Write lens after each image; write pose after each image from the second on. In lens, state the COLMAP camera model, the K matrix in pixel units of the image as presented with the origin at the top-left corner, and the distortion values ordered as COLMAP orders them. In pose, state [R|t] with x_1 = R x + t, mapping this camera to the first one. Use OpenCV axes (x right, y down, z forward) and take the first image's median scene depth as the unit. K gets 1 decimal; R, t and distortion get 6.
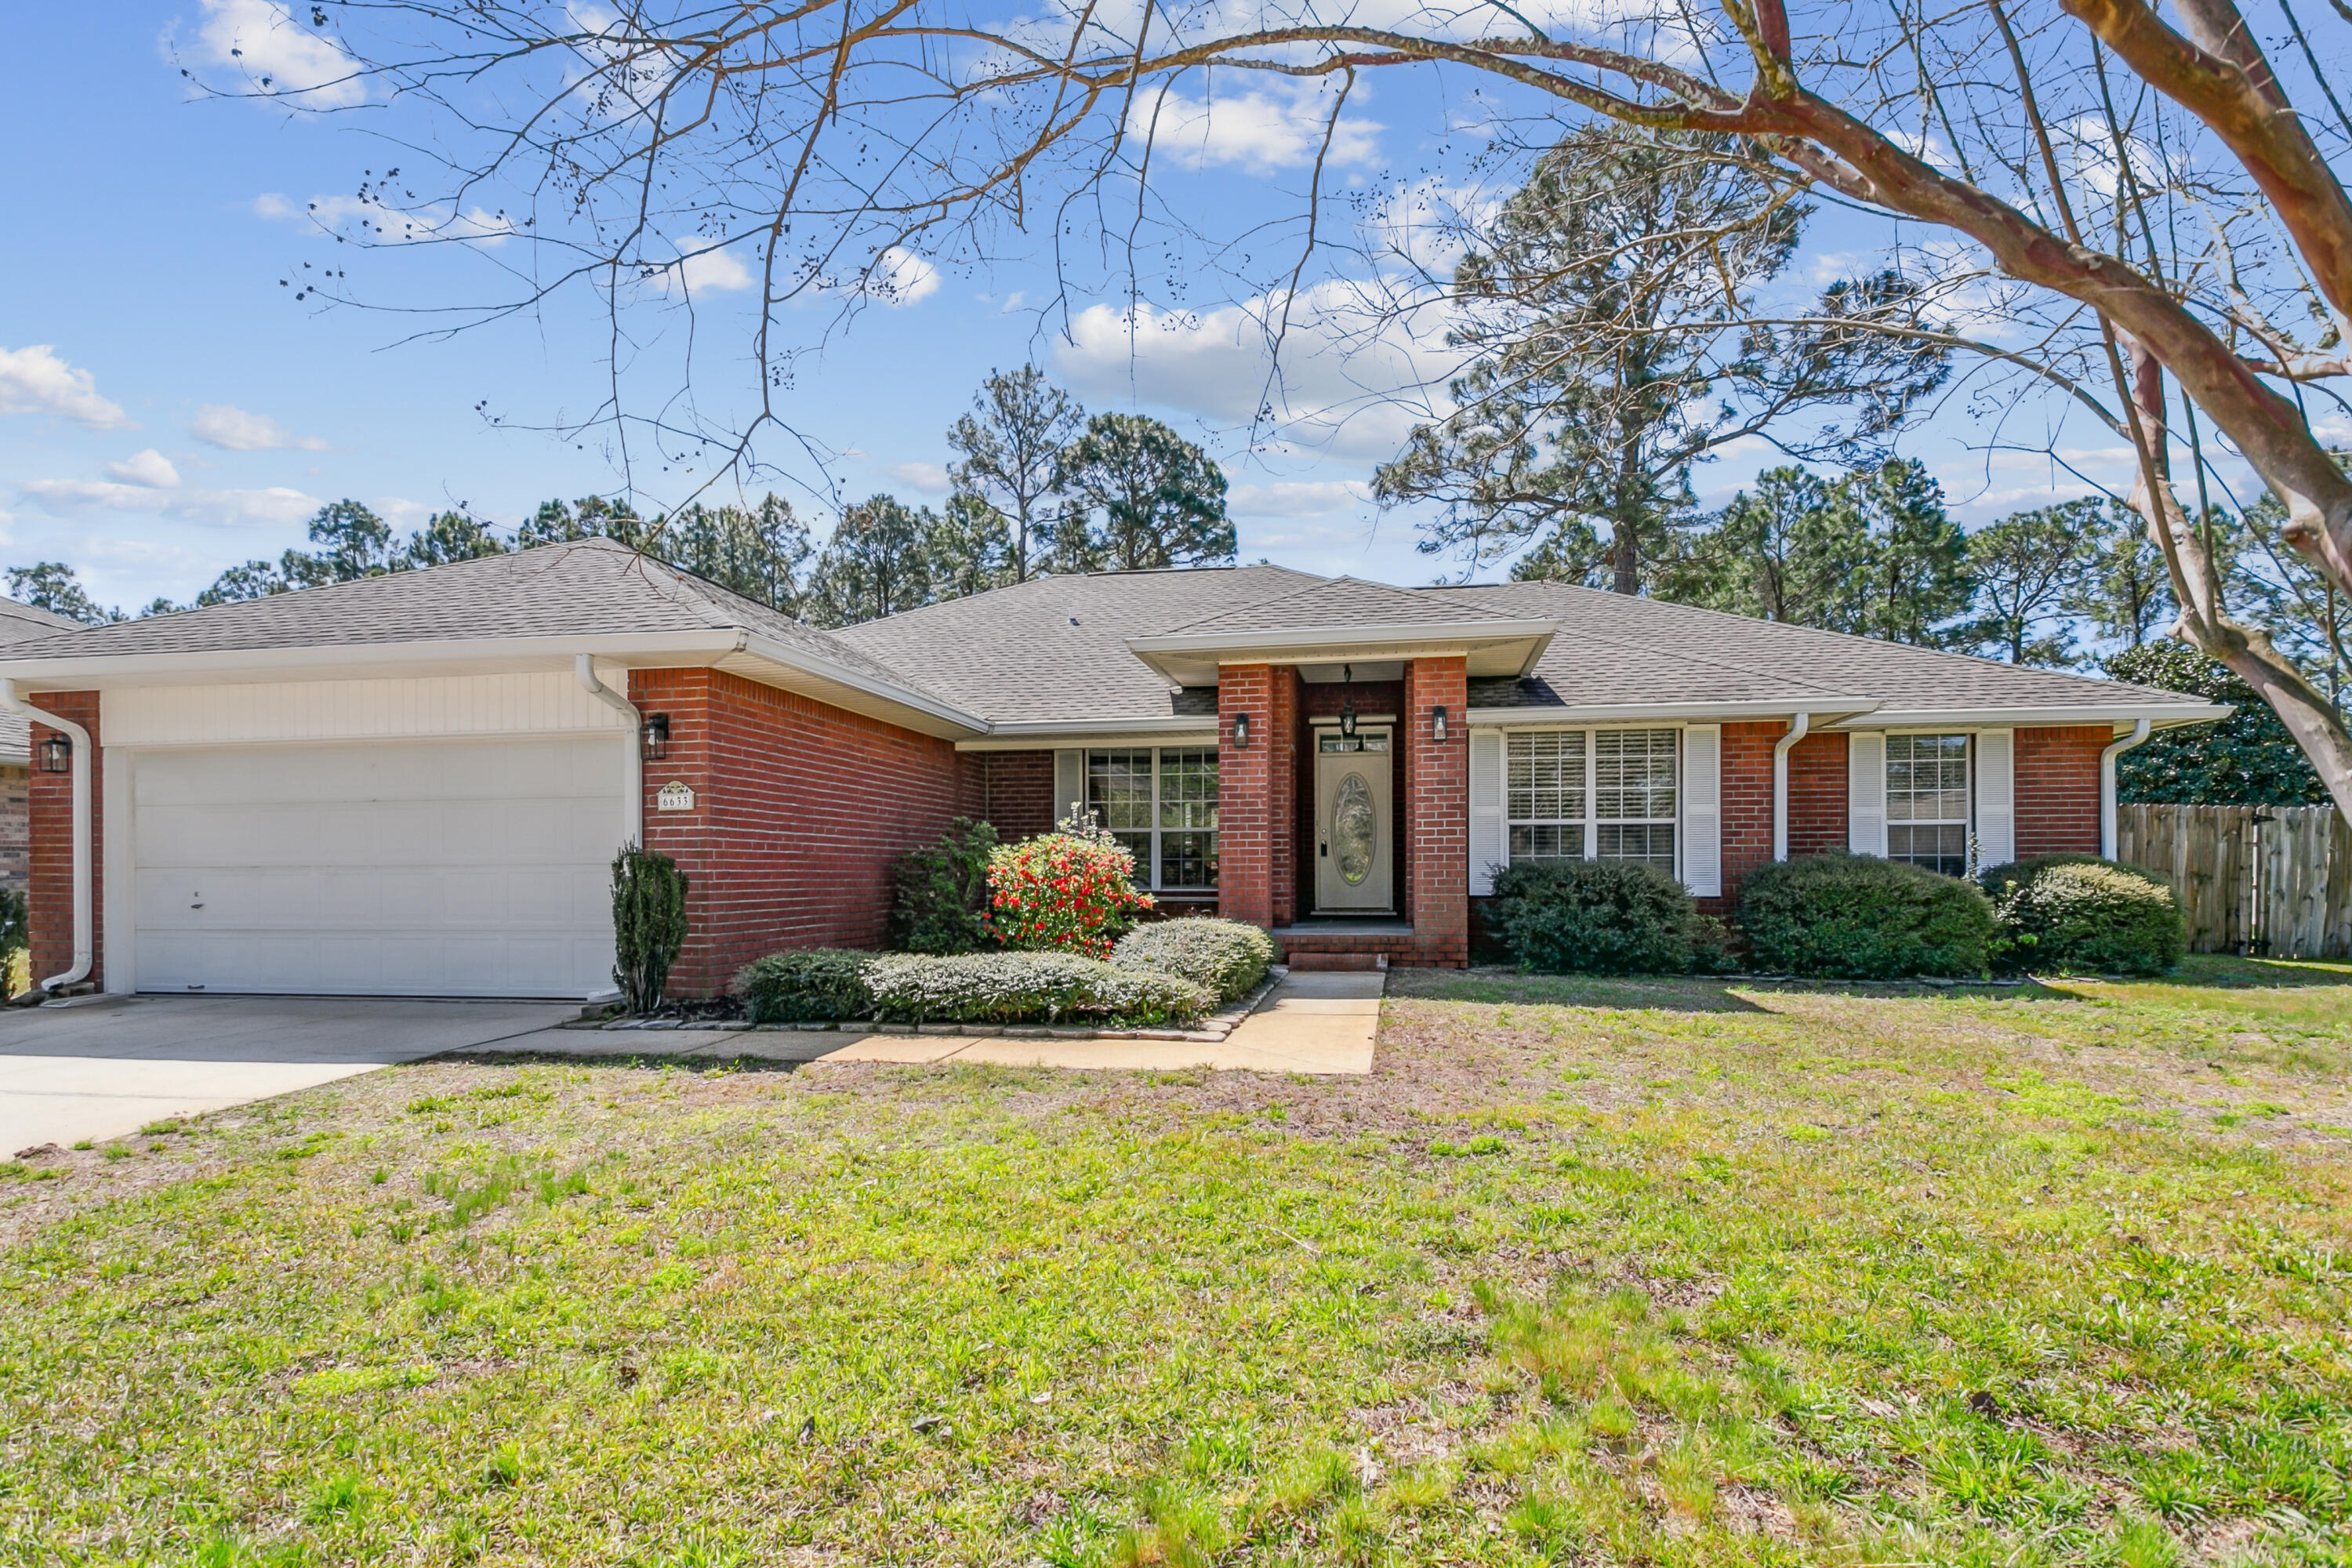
lens RADIAL K [[1145.6, 0, 1174.2], [0, 1145.6, 864.1], [0, 0, 1]] dist [-0.000311, 0.000391]
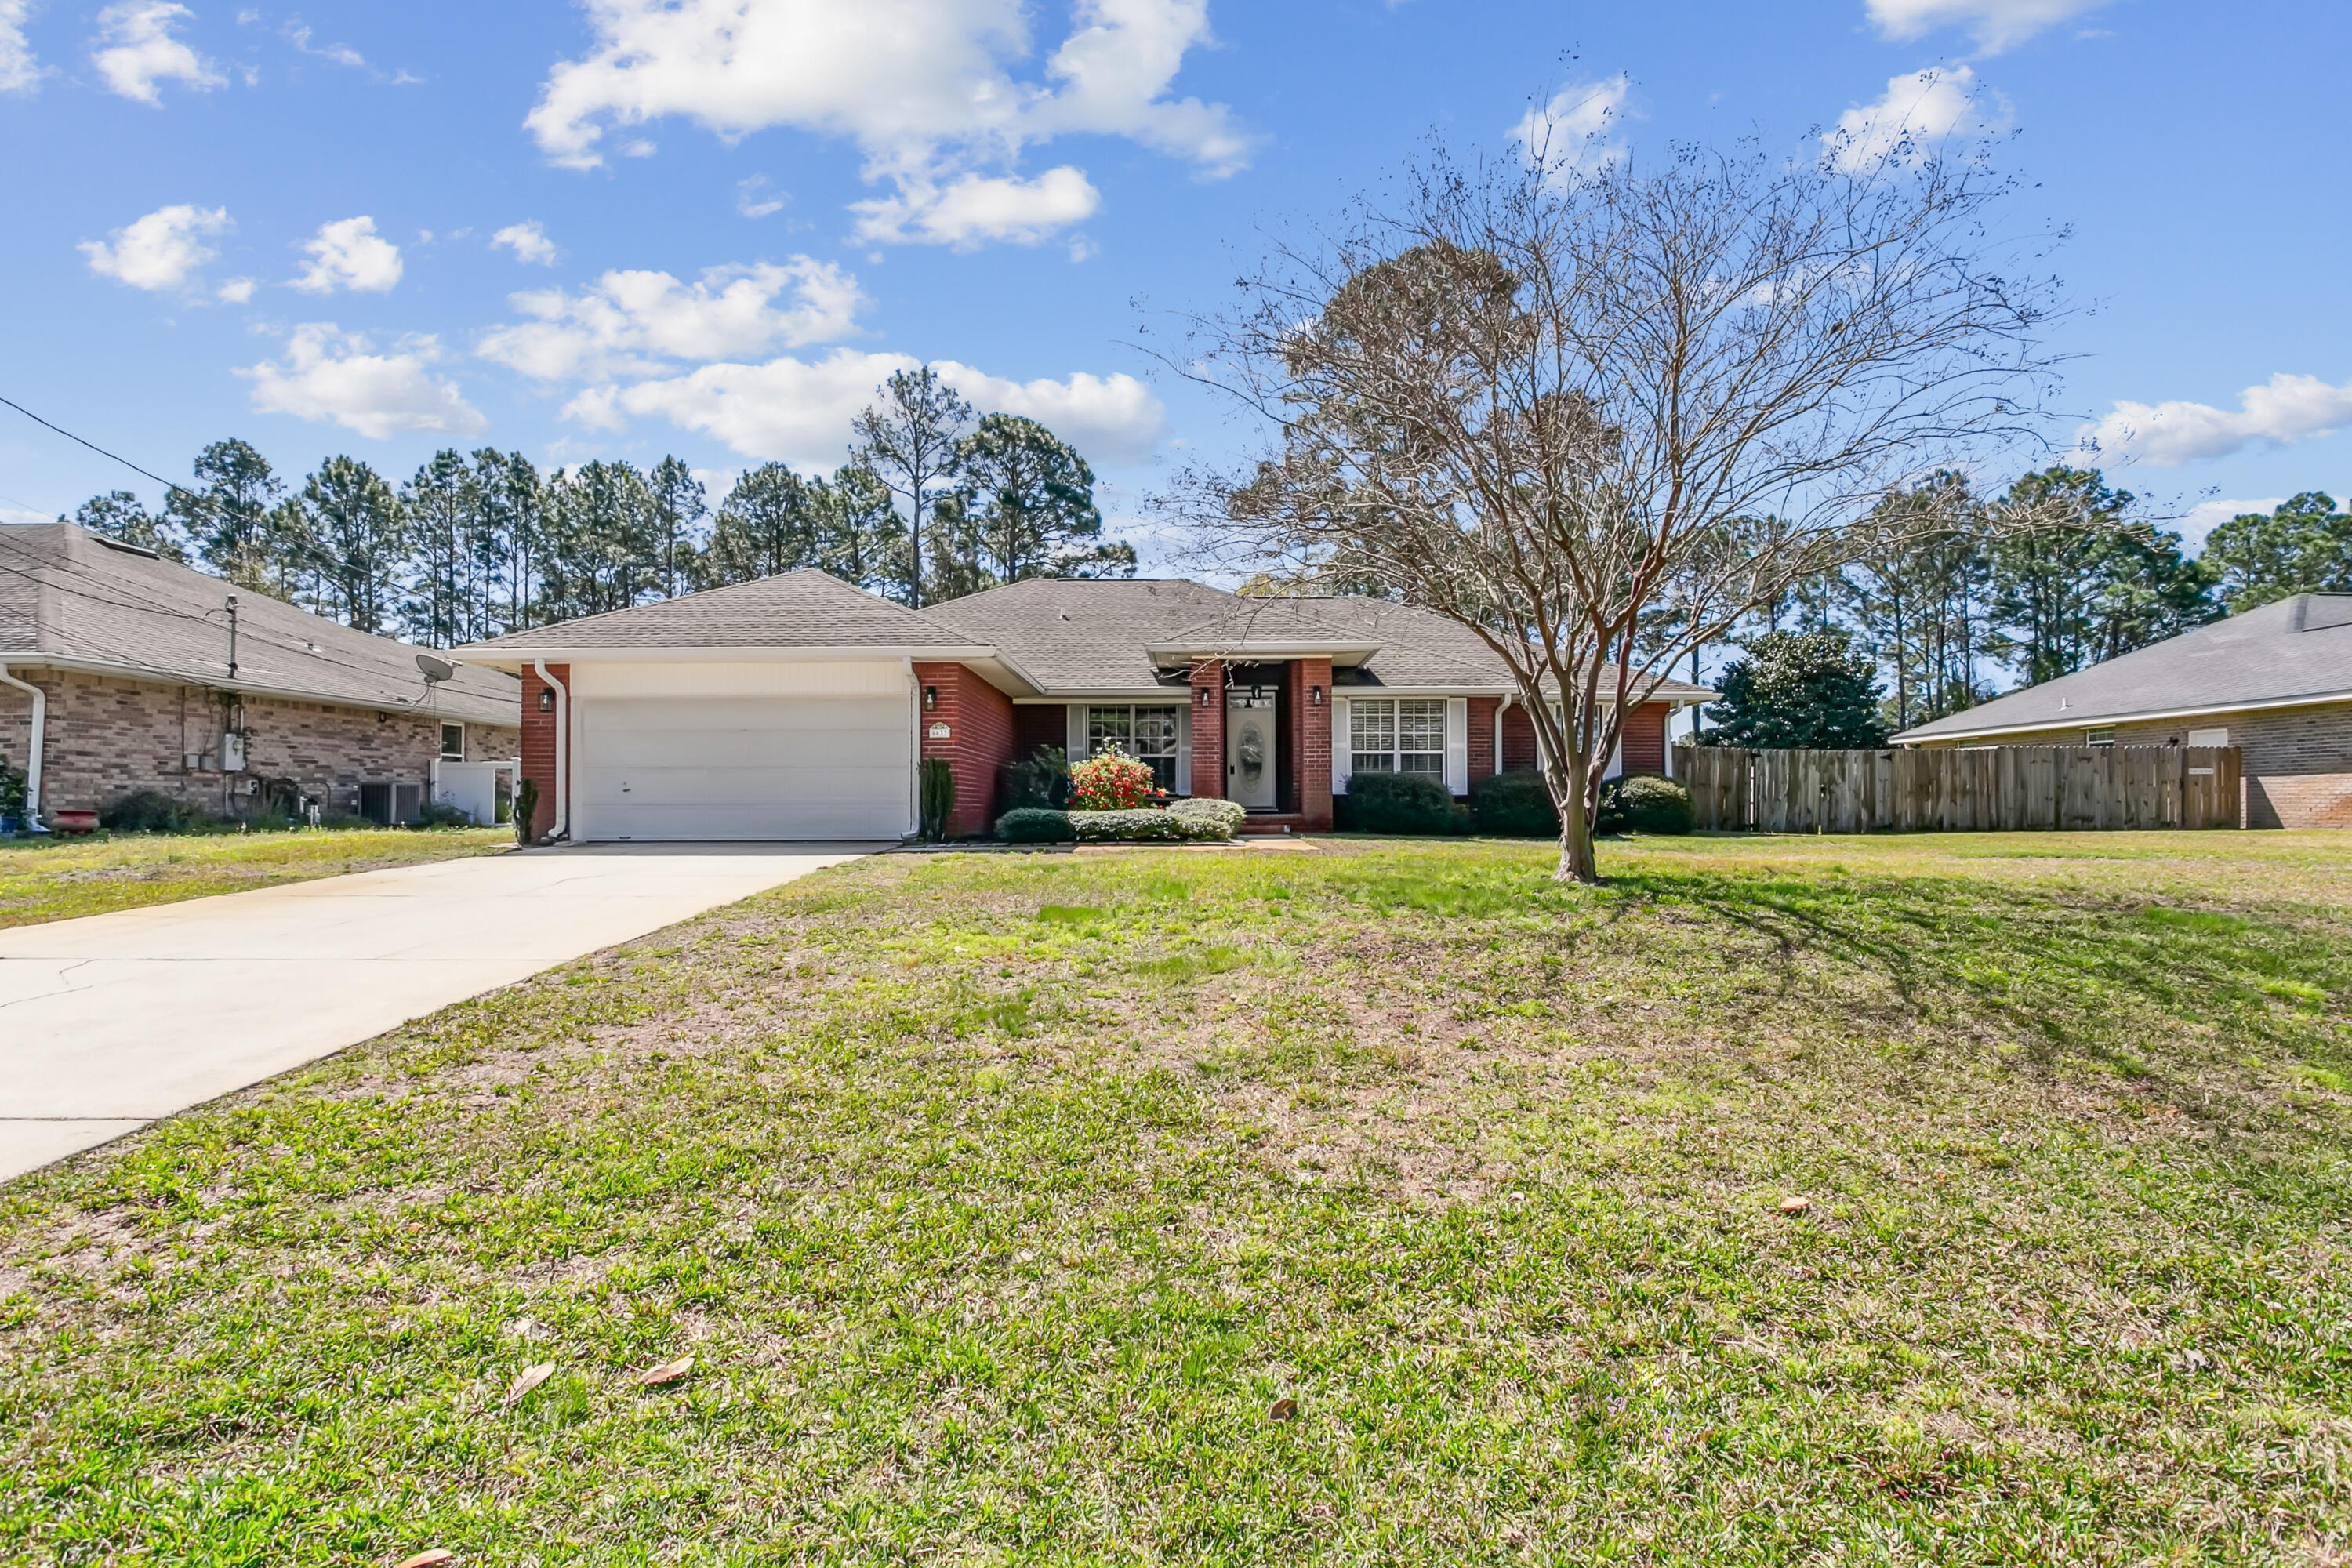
lens RADIAL K [[1146.0, 0, 1175.4], [0, 1146.0, 786.5], [0, 0, 1]] dist [-0.000348, -0.000250]
pose [[0.983707, 0.005355, 0.179697, -0.087639], [-0.002281, 0.999848, -0.017310, 0.014393], [-0.179763, 0.016618, 0.983570, -0.203402]]
